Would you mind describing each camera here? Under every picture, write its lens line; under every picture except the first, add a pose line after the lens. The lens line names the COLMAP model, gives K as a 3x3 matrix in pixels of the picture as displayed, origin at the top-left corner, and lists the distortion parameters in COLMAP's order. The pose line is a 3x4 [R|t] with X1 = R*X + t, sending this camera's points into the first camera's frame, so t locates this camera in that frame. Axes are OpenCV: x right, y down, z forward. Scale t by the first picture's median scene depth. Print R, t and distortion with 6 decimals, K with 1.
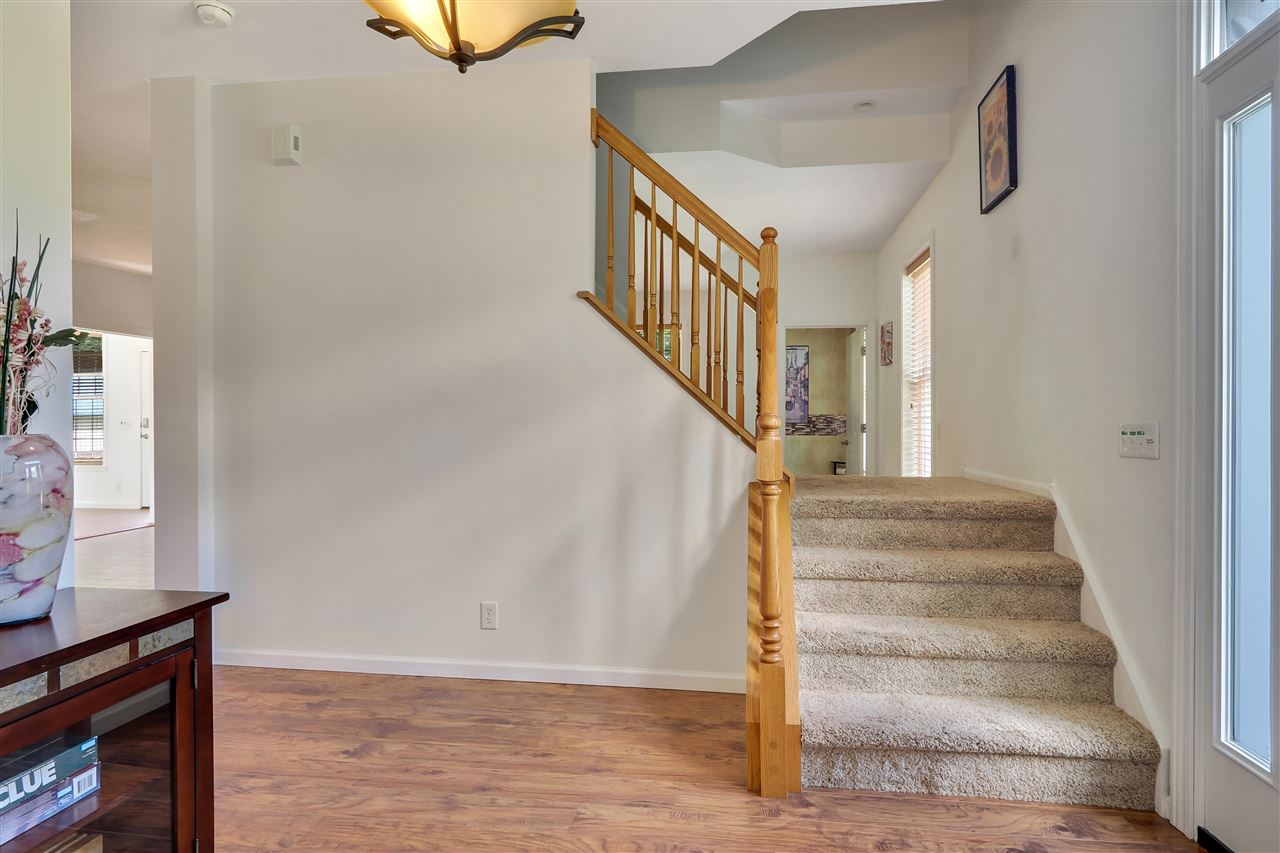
lens RADIAL K [[675.5, 0, 648.6], [0, 675.5, 428.2], [0, 0, 1]] dist [-0.003778, -0.001407]
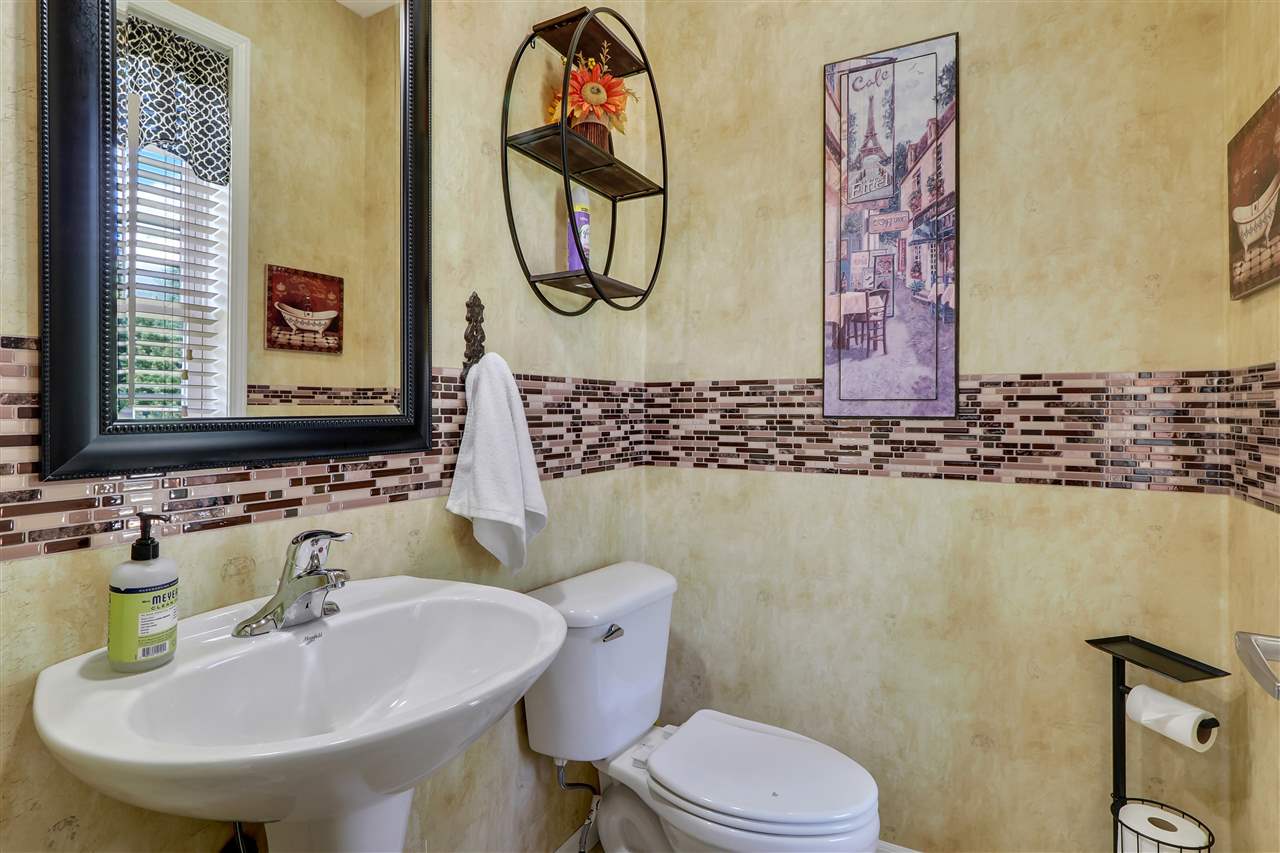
lens RADIAL K [[675.5, 0, 631.9], [0, 675.5, 418.7], [0, 0, 1]] dist [-0.003778, -0.001407]
pose [[0.928546, -0.001341, -0.371214, 0.220794], [-0.001021, 0.999980, -0.006166, -0.006171], [0.371215, 0.006104, 0.928527, 0.780399]]
